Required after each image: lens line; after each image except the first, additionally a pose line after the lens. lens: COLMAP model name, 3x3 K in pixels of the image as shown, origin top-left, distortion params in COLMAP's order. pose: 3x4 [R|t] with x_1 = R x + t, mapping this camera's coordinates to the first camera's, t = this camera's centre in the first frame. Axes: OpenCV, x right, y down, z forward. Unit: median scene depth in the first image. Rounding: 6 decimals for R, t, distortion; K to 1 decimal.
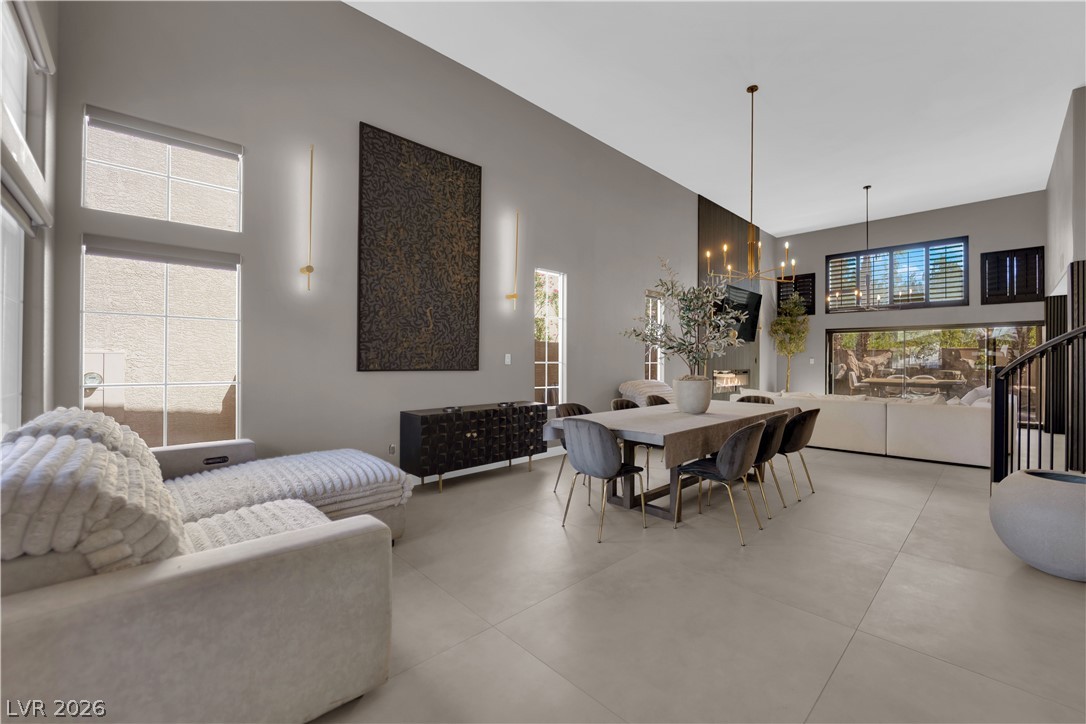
lens RADIAL K [[441.9, 0, 542.1], [0, 441.9, 361.8], [0, 0, 1]] dist [-0.005292, -0.001136]
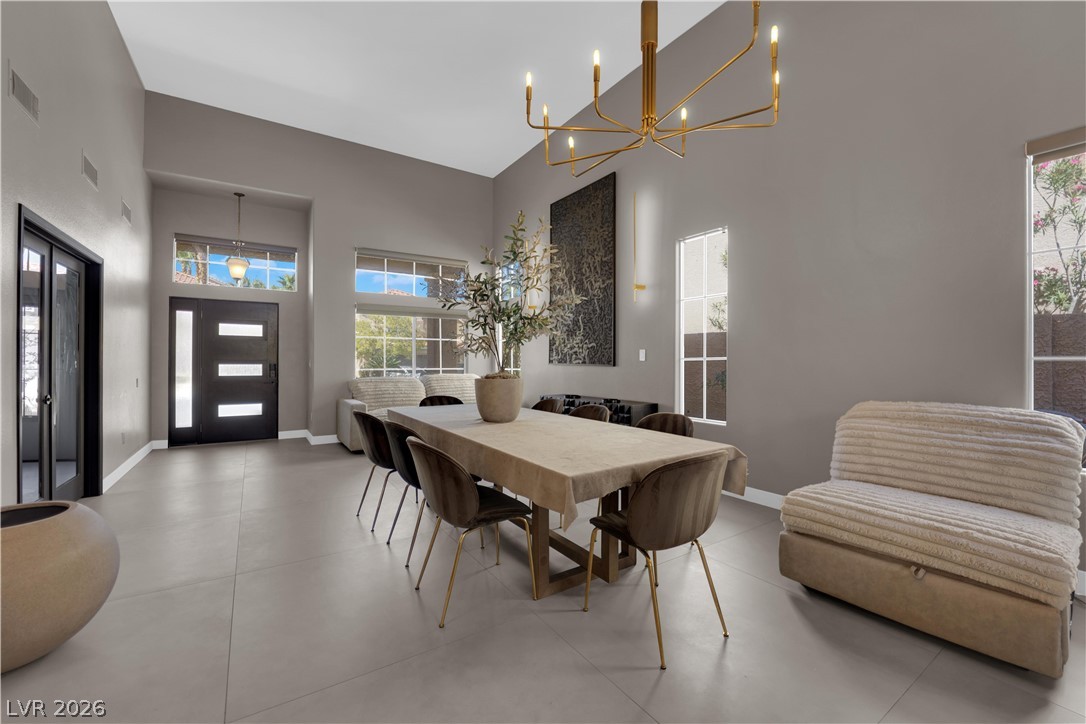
lens RADIAL K [[441.9, 0, 544.7], [0, 441.9, 355.3], [0, 0, 1]] dist [-0.005292, -0.001136]
pose [[-0.170547, -0.014152, -0.985248, 0.948543], [-0.005547, 0.999895, -0.013402, 0.008343], [0.985334, 0.003180, -0.170607, 1.055133]]
